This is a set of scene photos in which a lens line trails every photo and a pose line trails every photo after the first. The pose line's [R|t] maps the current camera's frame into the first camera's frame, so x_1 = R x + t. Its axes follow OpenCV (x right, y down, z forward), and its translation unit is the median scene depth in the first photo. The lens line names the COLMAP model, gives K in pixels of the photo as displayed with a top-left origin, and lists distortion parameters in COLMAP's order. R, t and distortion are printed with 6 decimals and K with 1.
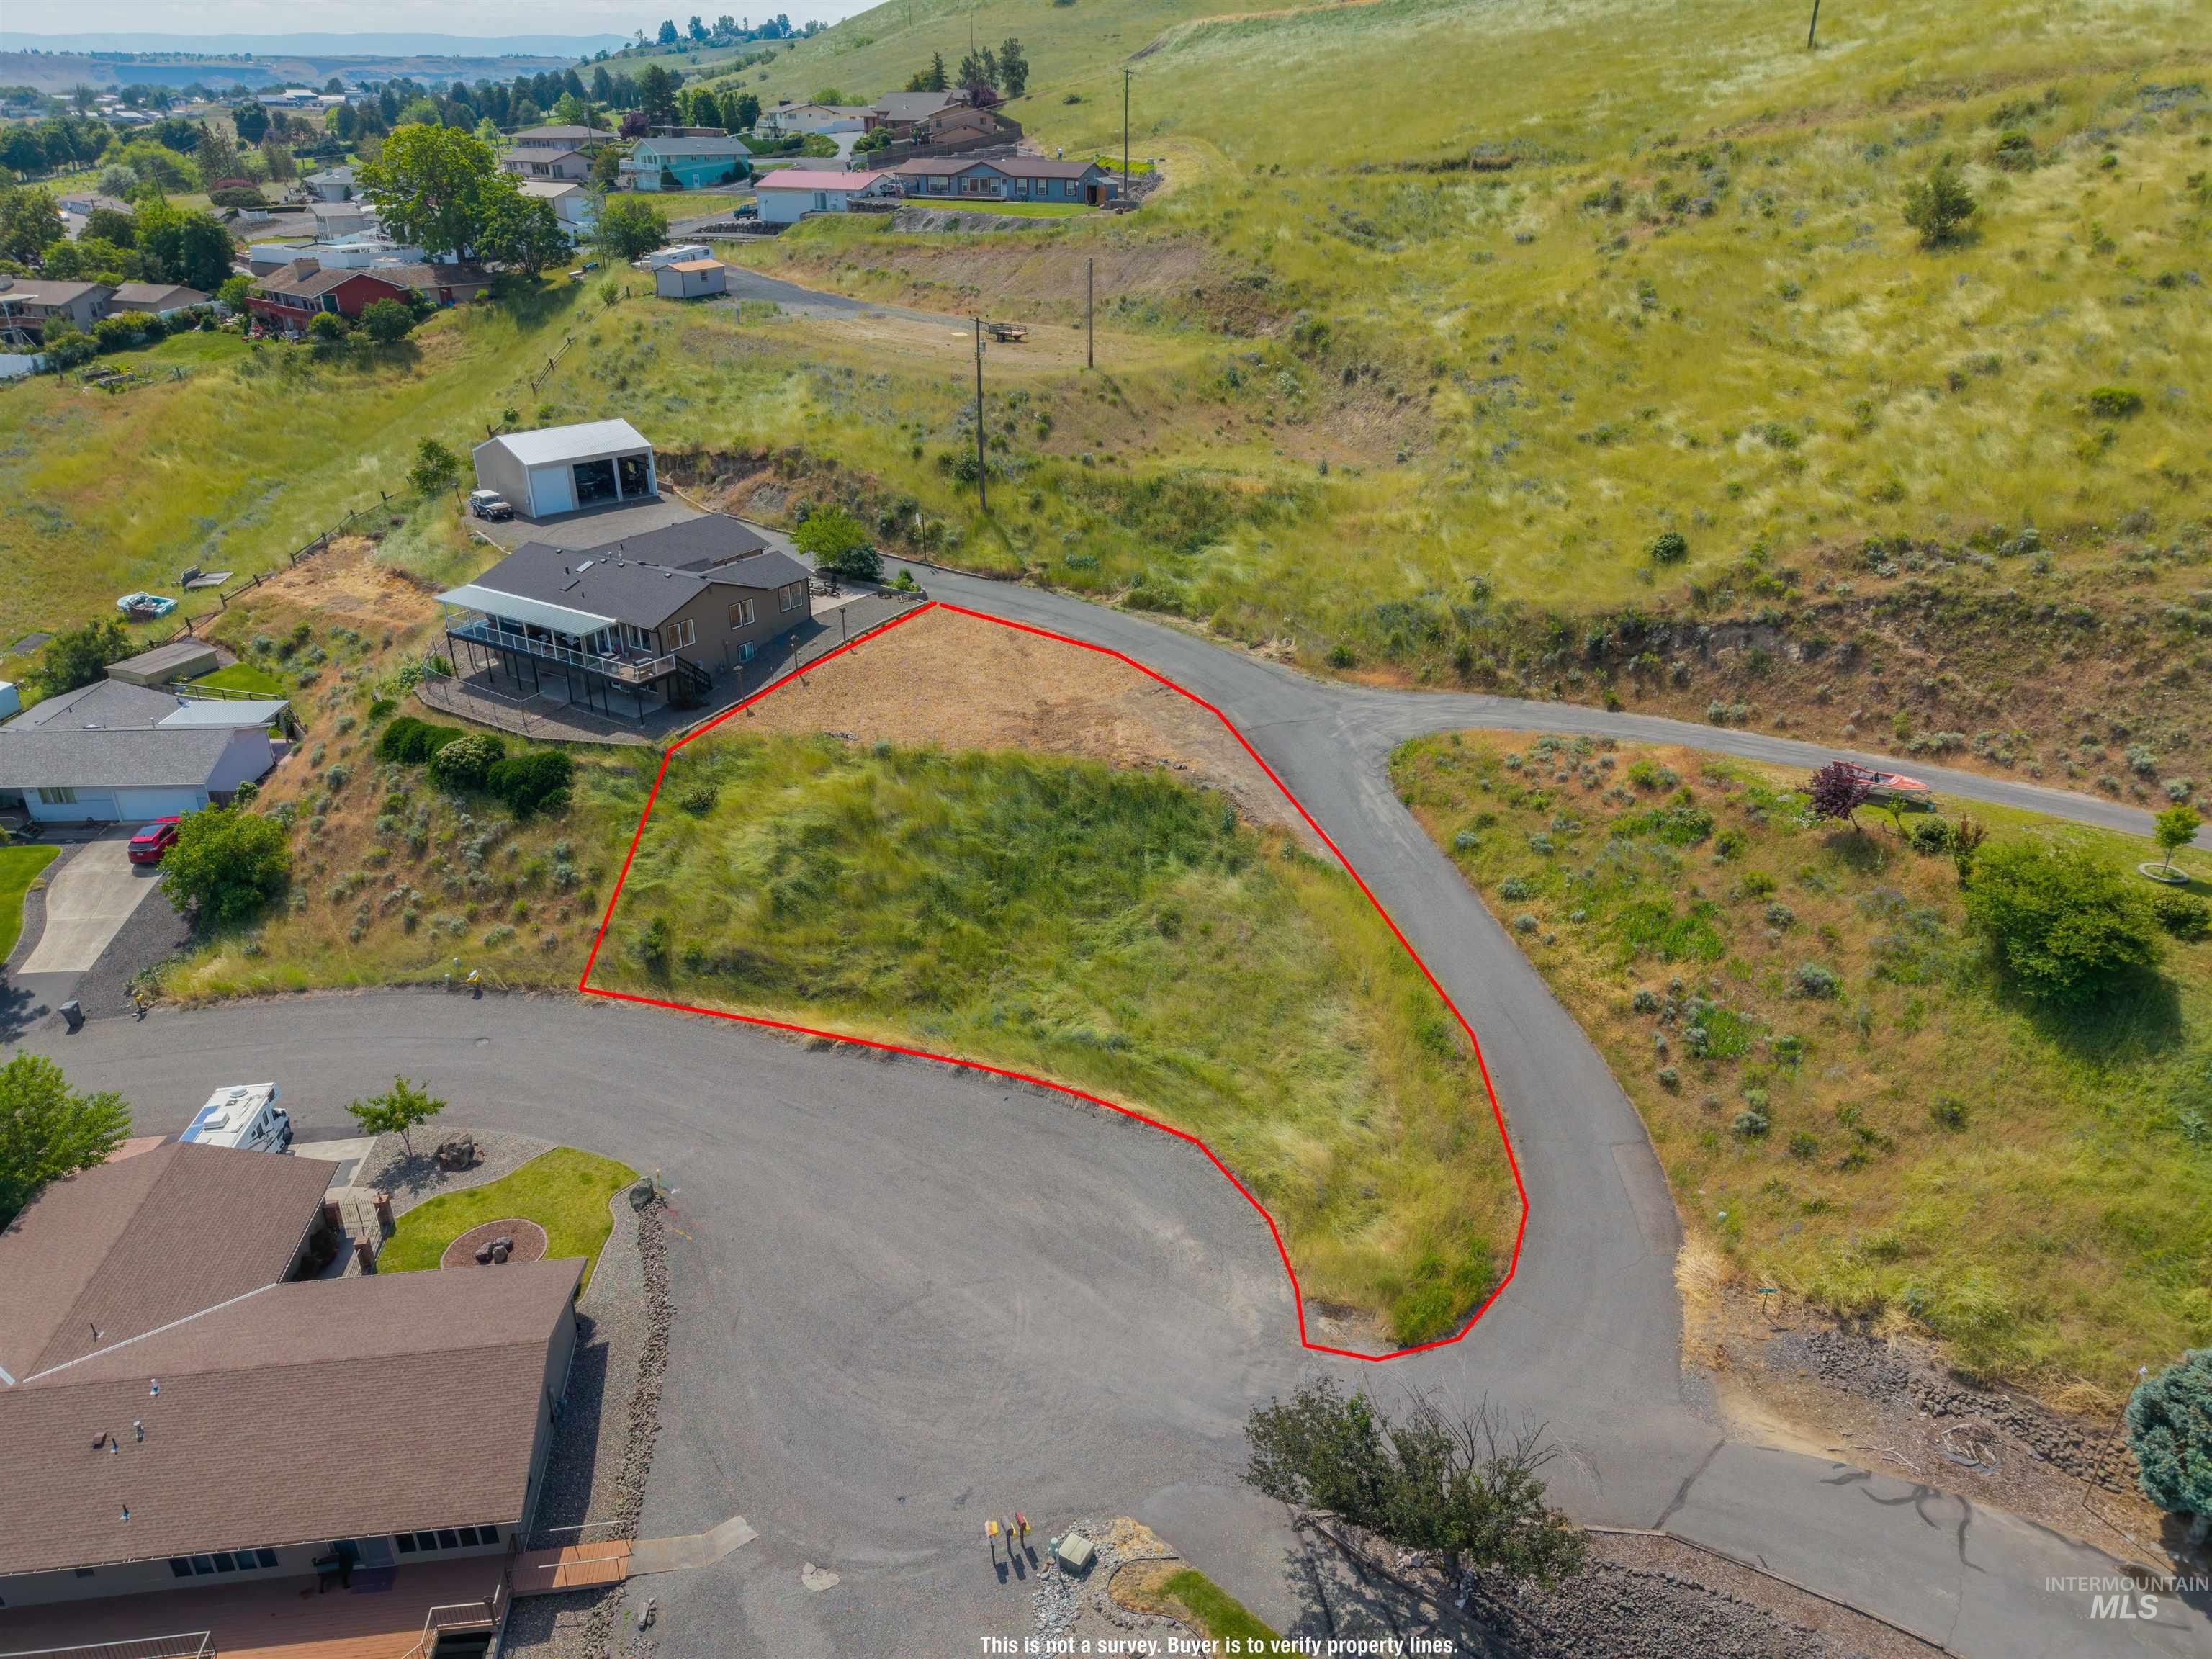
lens RADIAL K [[1483.5, 0, 1111.8], [0, 1483.5, 831.2], [0, 0, 1]] dist [0.019216, -0.023820]
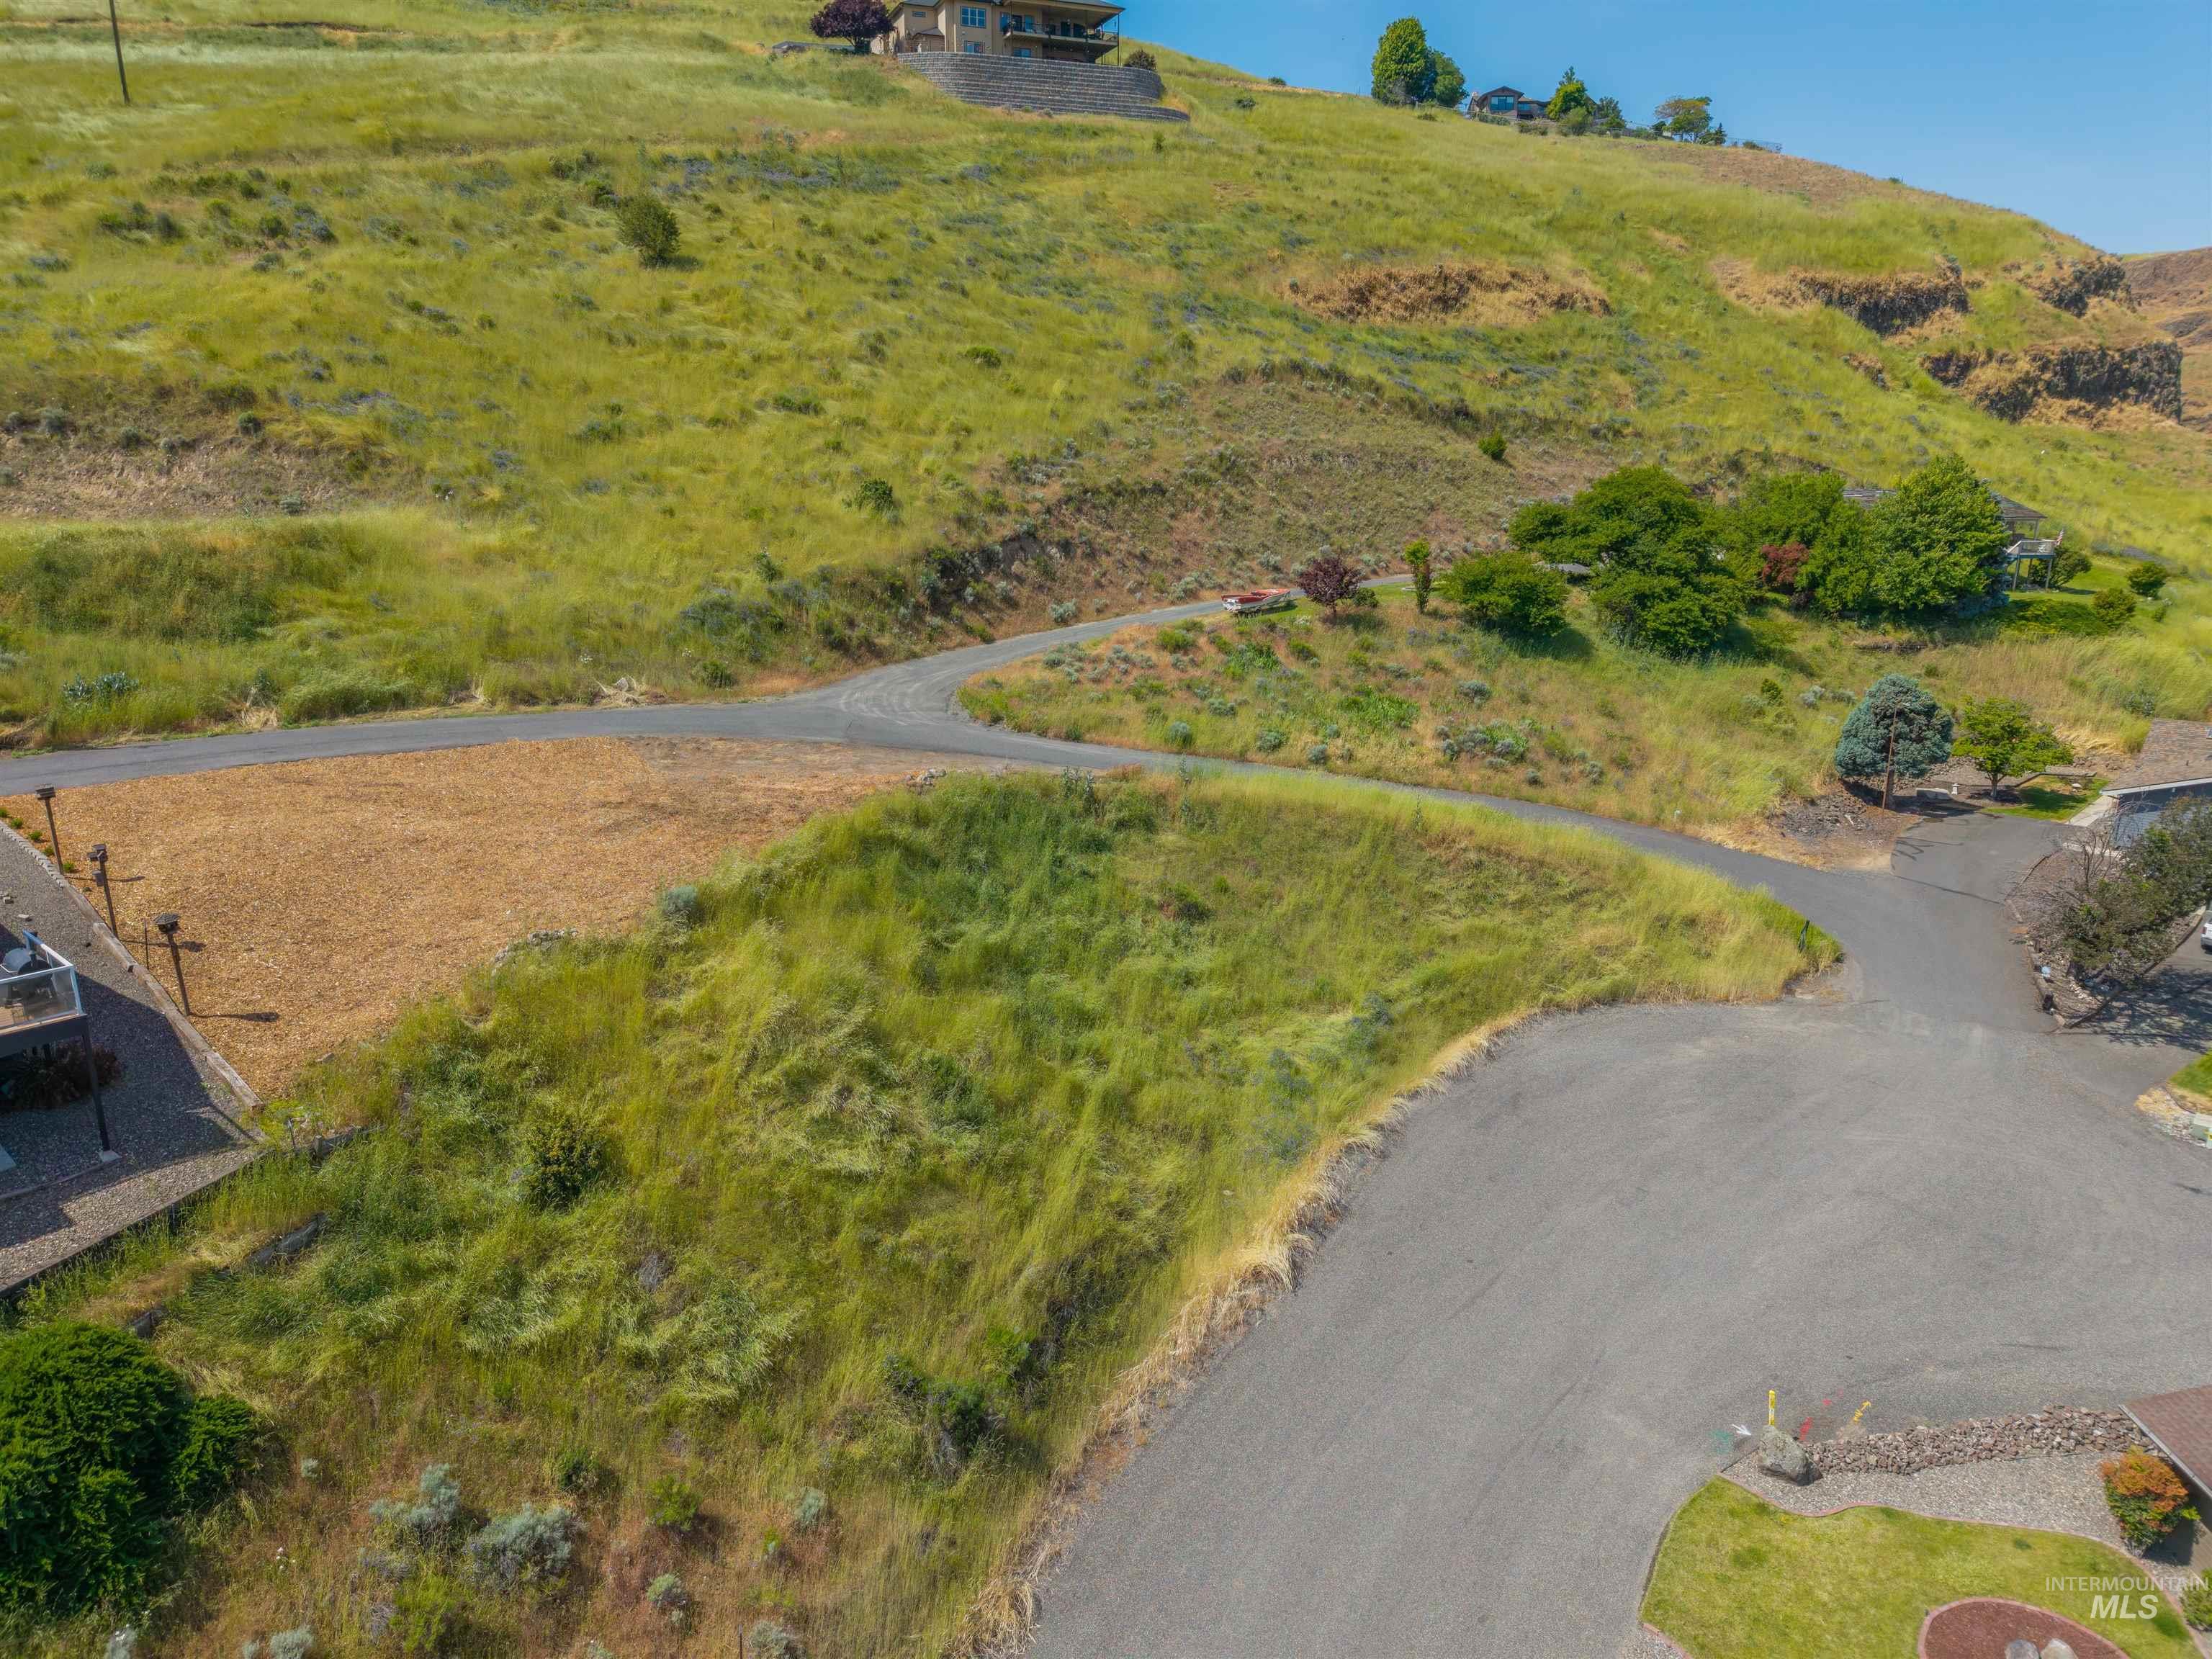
lens RADIAL K [[1483.5, 0, 1113.5], [0, 1483.5, 824.7], [0, 0, 1]] dist [0.019216, -0.023820]
pose [[0.158745, -0.248922, 0.955425, -0.597652], [0.426342, 0.890106, 0.161067, -0.098519], [-0.890524, 0.381770, 0.247426, 0.759138]]
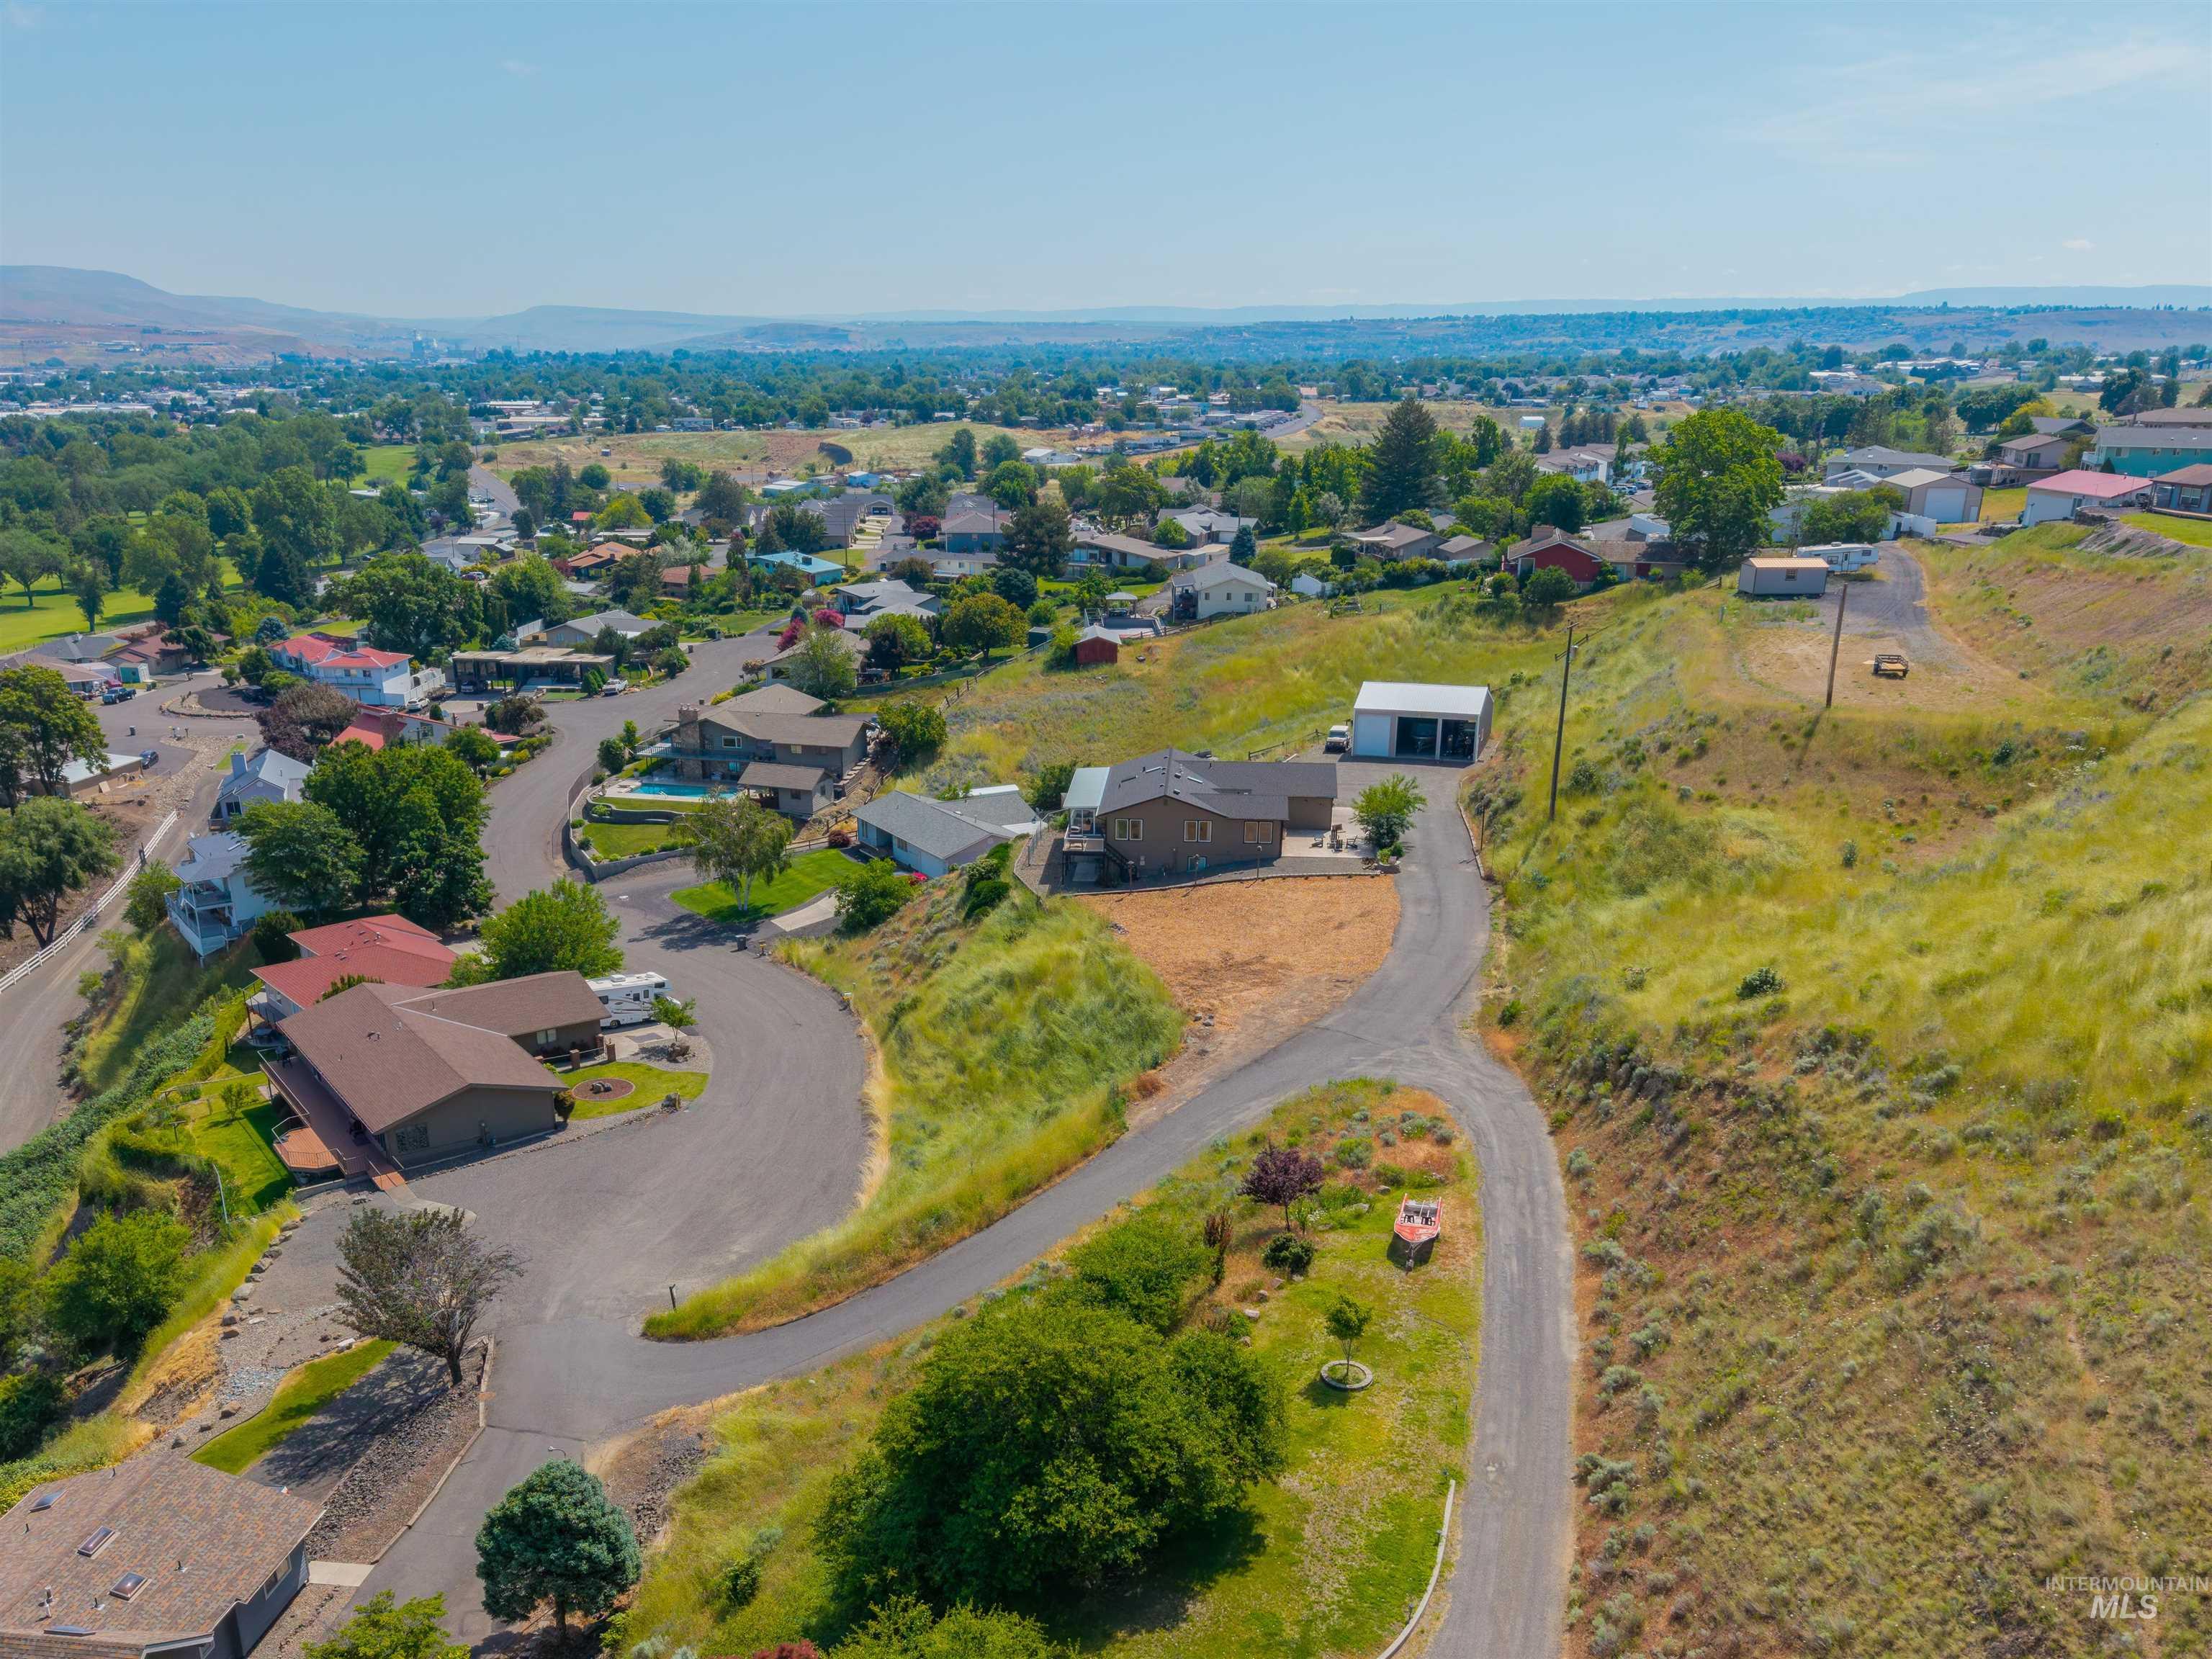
lens RADIAL K [[1850.4, 0, 1096.1], [0, 1850.4, 1000.3], [0, 0, 1]] dist [0.019839, -0.032105]
pose [[0.466694, 0.288254, -0.836126, 1.085405], [-0.388991, 0.915944, 0.098651, -0.155216], [0.794281, 0.279206, 0.539594, 0.229142]]
